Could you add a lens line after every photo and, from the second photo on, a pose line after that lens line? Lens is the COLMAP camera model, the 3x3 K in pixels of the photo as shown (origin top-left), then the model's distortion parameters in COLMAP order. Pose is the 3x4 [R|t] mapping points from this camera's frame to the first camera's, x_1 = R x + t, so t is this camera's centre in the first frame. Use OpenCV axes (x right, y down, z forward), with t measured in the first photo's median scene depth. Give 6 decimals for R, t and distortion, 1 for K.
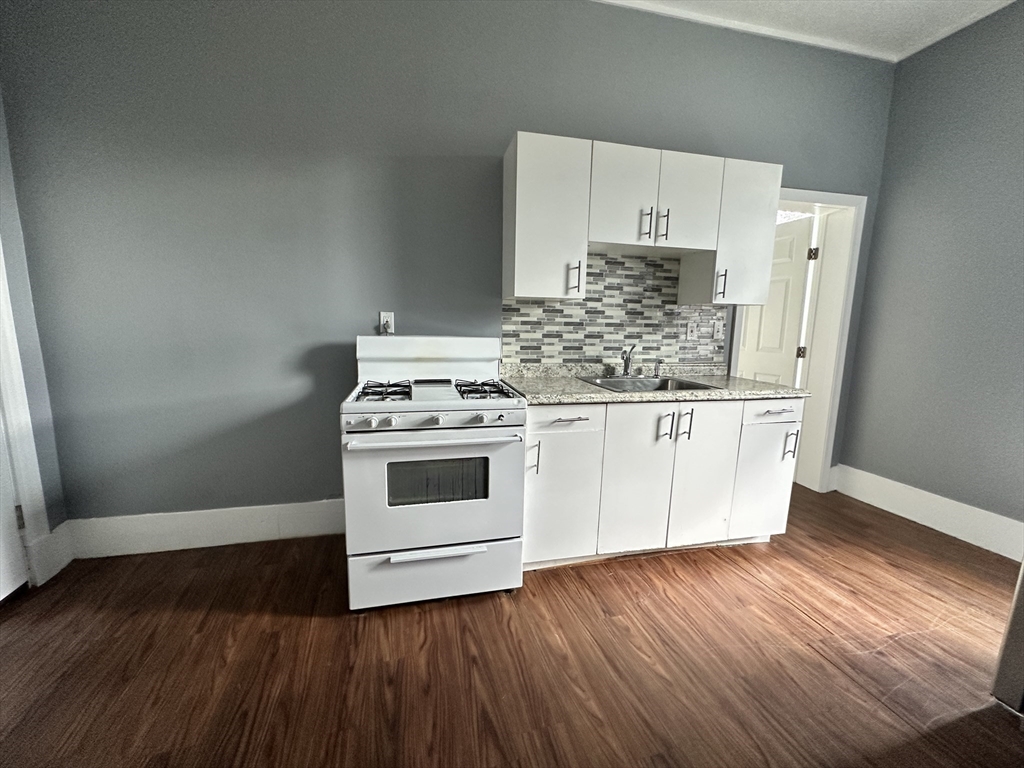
lens RADIAL K [[407.4, 0, 511.0], [0, 407.4, 379.3], [0, 0, 1]] dist [-0.001346, -0.000266]
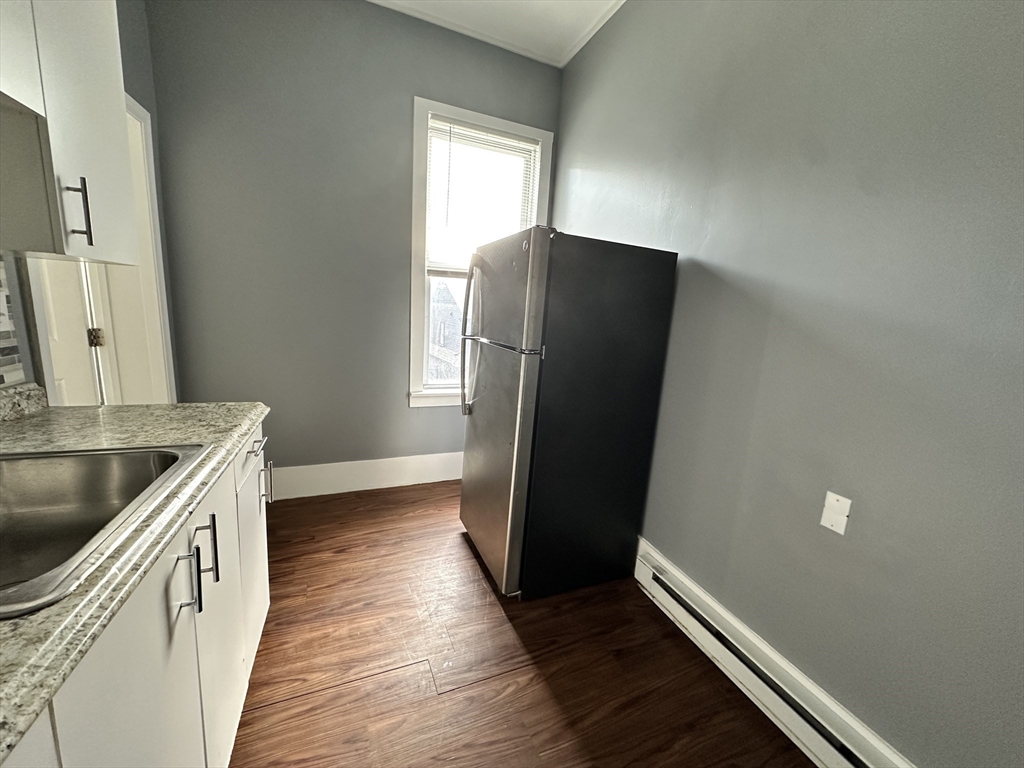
lens RADIAL K [[407.4, 0, 512.0], [0, 407.4, 384.0], [0, 0, 1]] dist [-0.001346, -0.000266]
pose [[-0.131052, -0.203512, 0.970262, 0.008332], [0.080222, 0.973316, 0.214988, -0.125588], [-0.988124, 0.106011, -0.111229, 0.691178]]
